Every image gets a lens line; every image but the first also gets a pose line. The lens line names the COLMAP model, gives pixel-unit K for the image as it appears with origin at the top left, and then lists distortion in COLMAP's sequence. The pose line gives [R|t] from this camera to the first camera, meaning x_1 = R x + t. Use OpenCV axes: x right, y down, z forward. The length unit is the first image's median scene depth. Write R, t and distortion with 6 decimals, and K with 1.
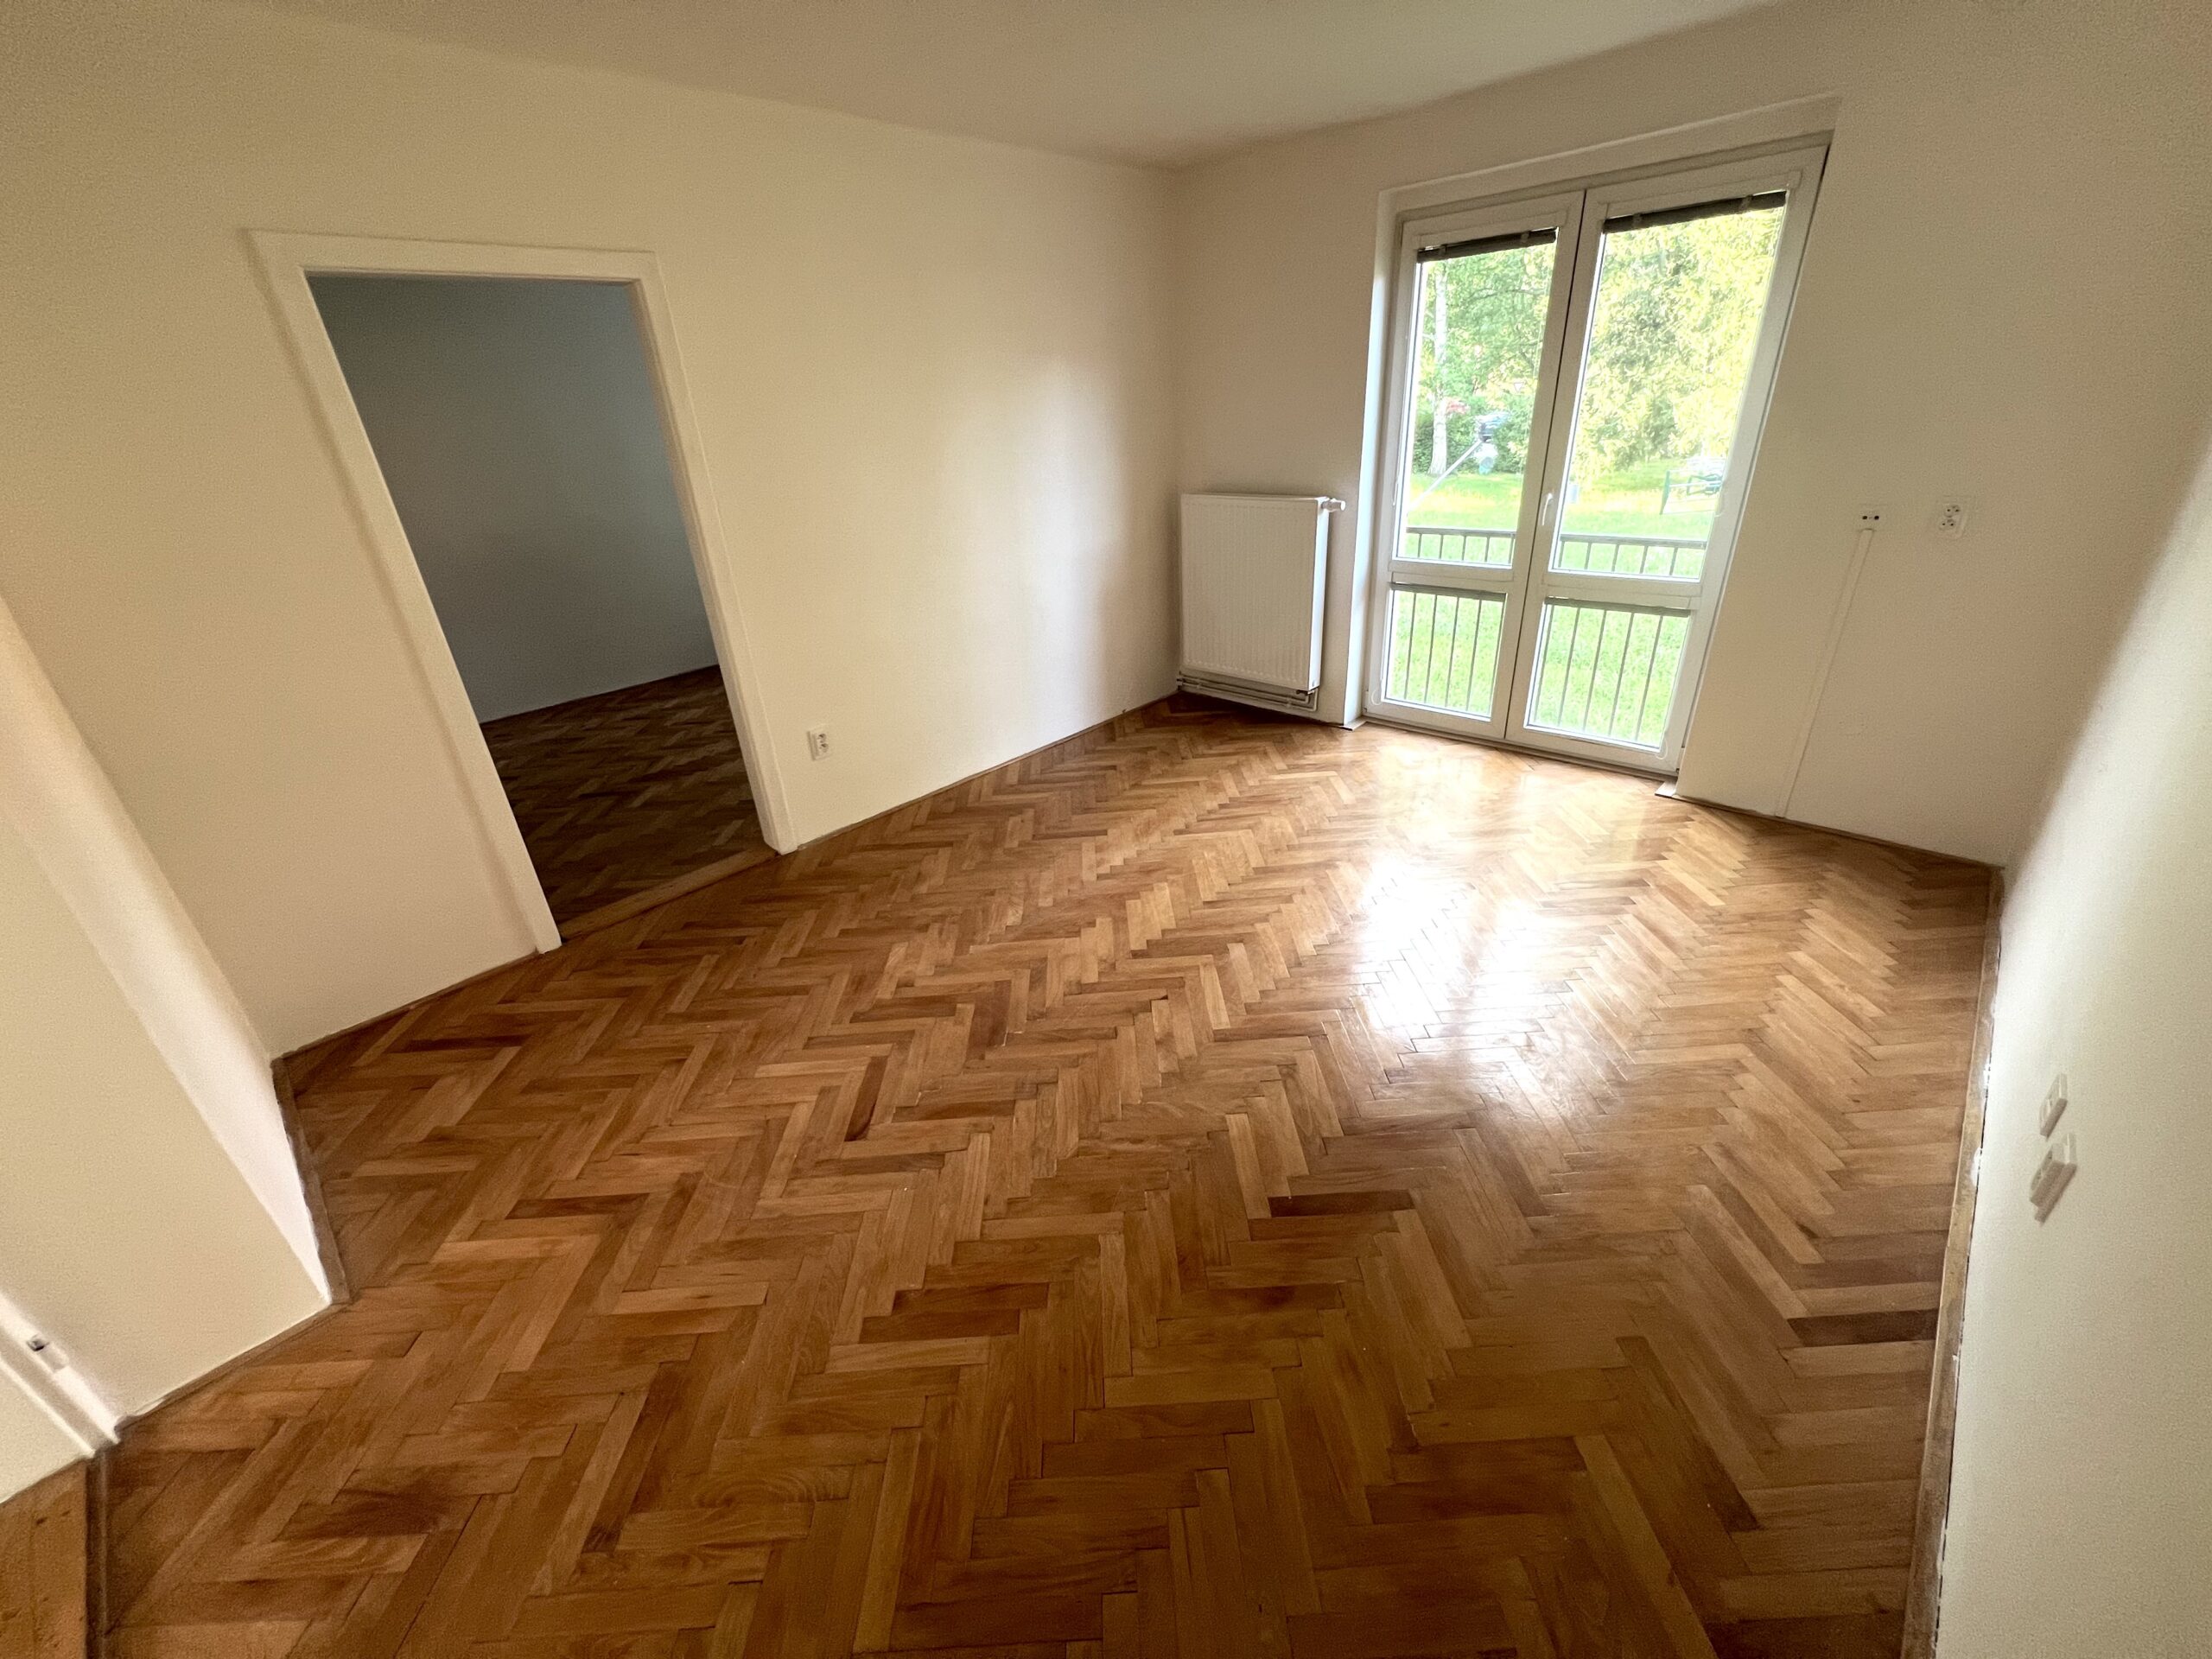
lens RADIAL K [[878.3, 0, 1106.0], [0, 878.3, 829.5], [0, 0, 1]] dist [-0.001486, -0.000760]
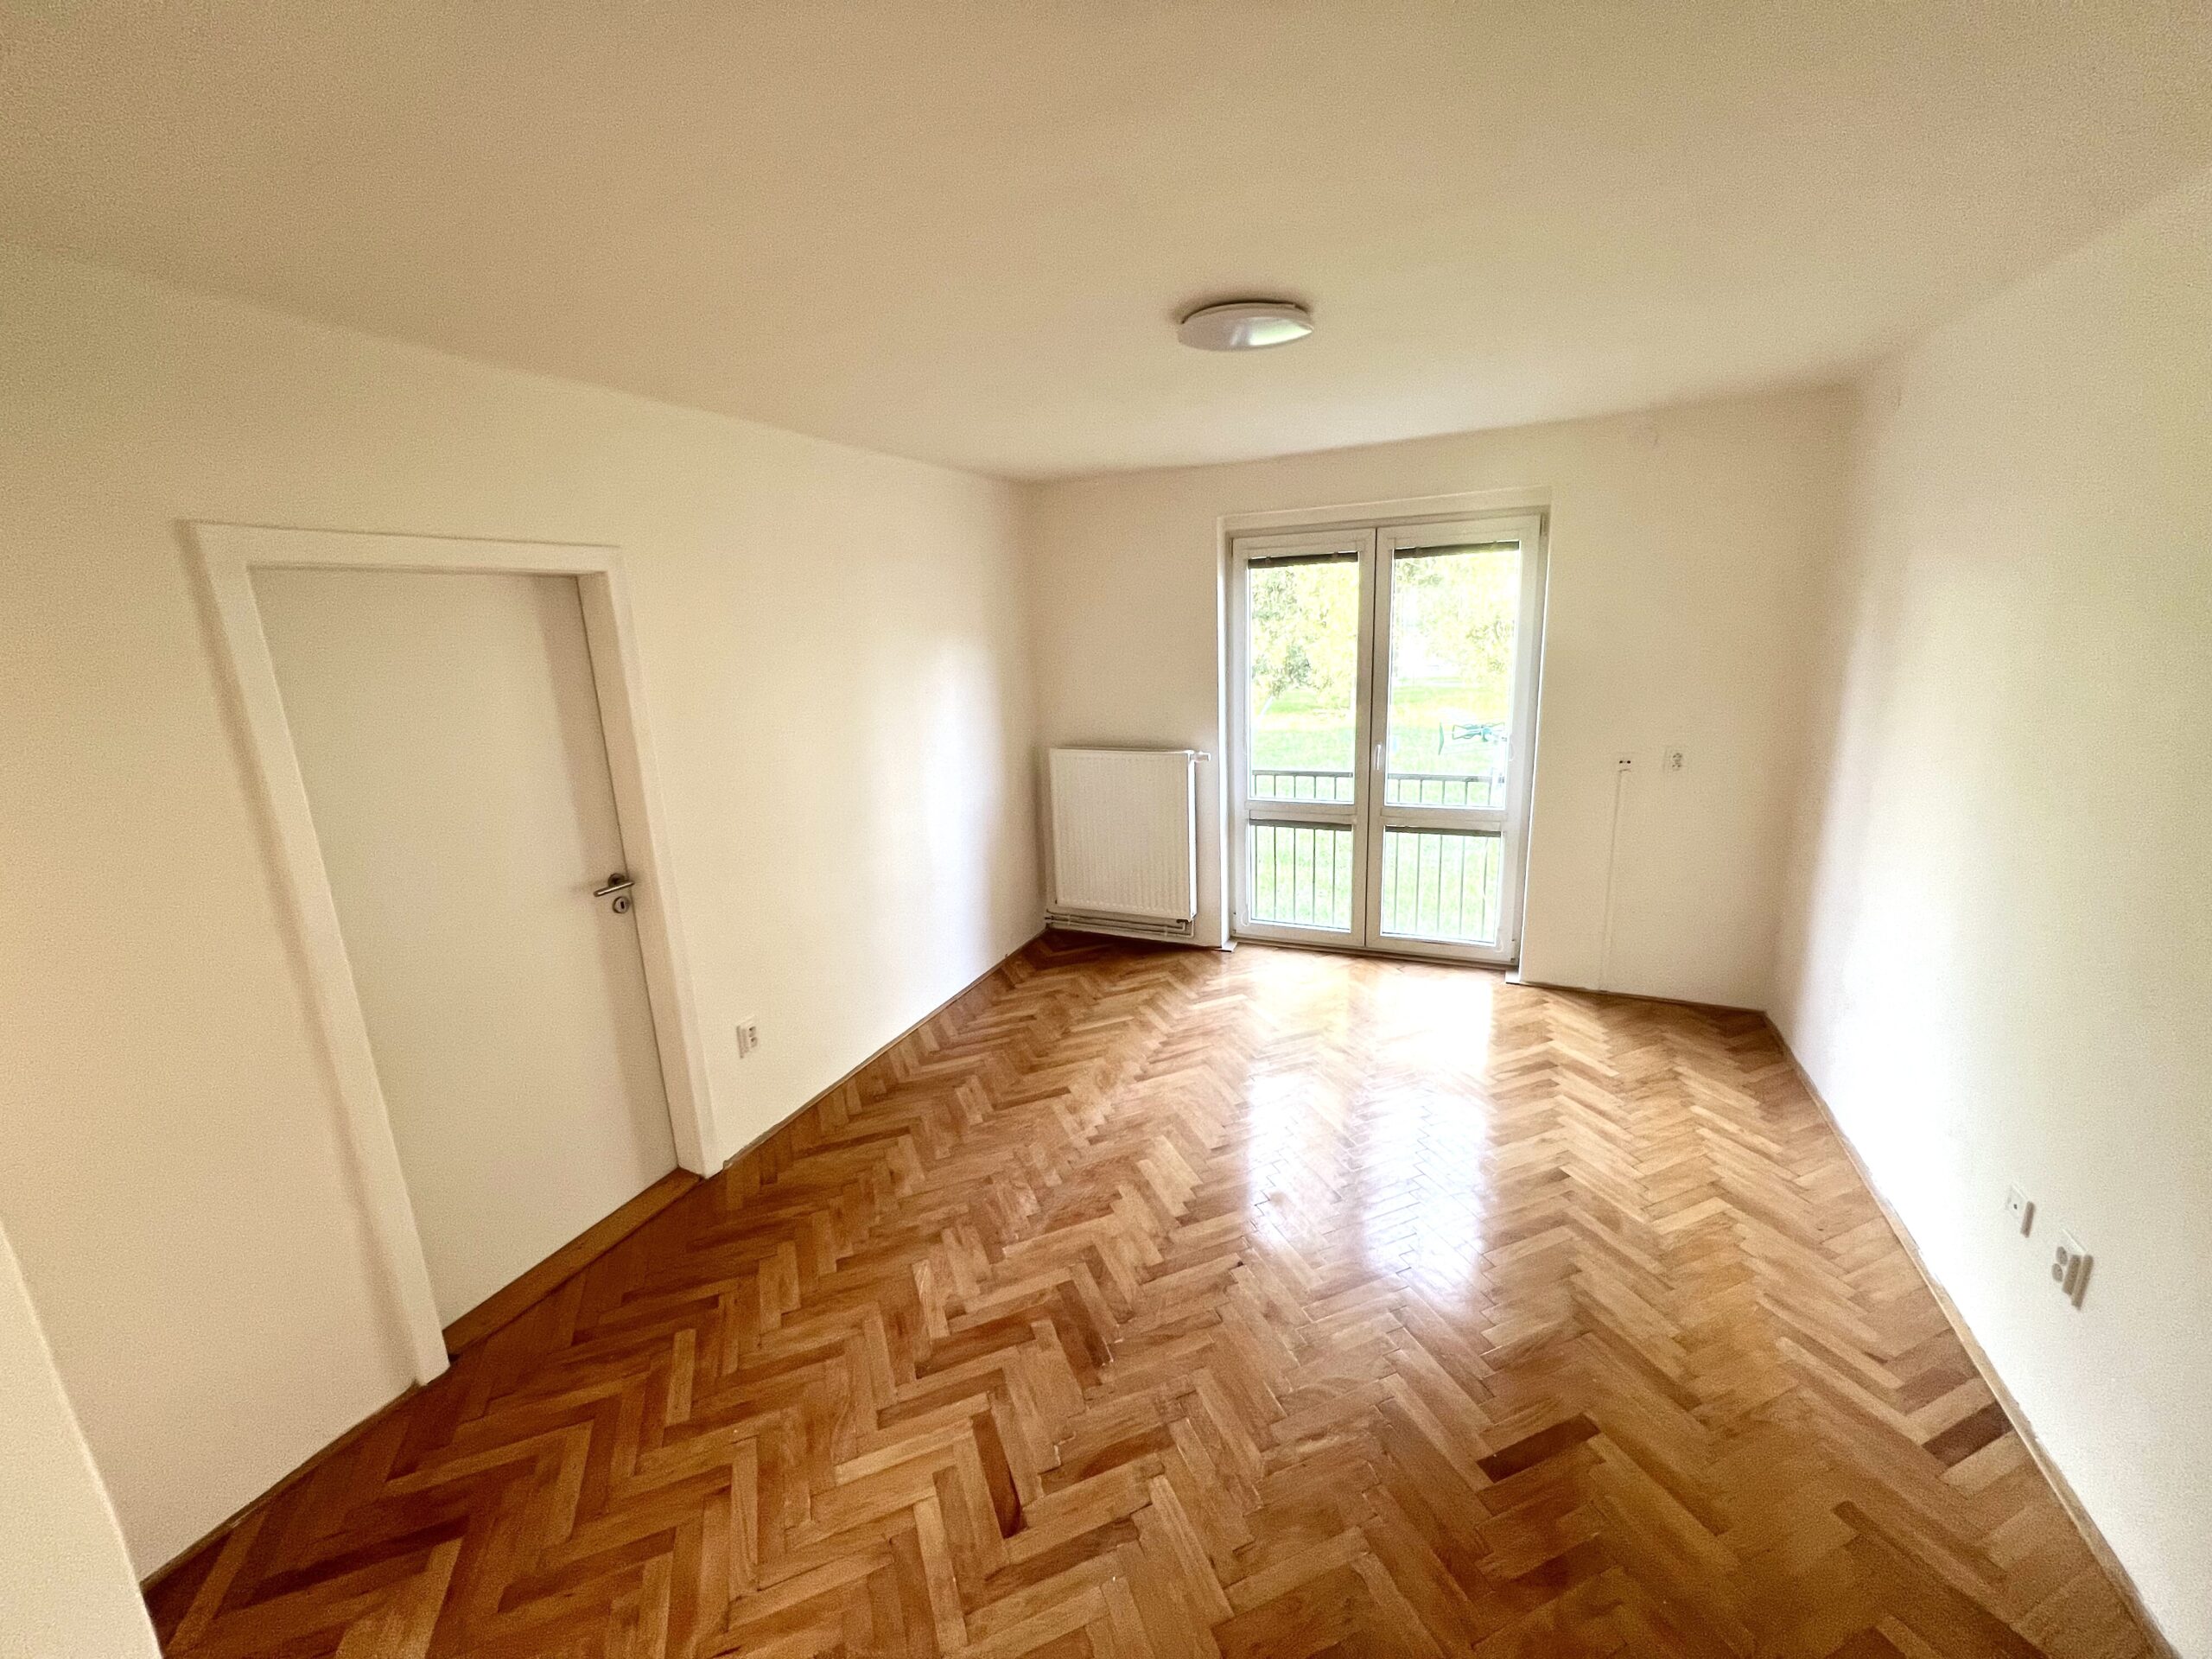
lens RADIAL K [[879.6, 0, 1106.0], [0, 879.6, 829.5], [0, 0, 1]] dist [-0.001786, 0.000125]
pose [[0.941721, -0.061453, 0.330735, -0.295270], [0.137910, 0.967281, -0.212950, -0.069636], [-0.306827, 0.246151, 0.919384, 0.026901]]
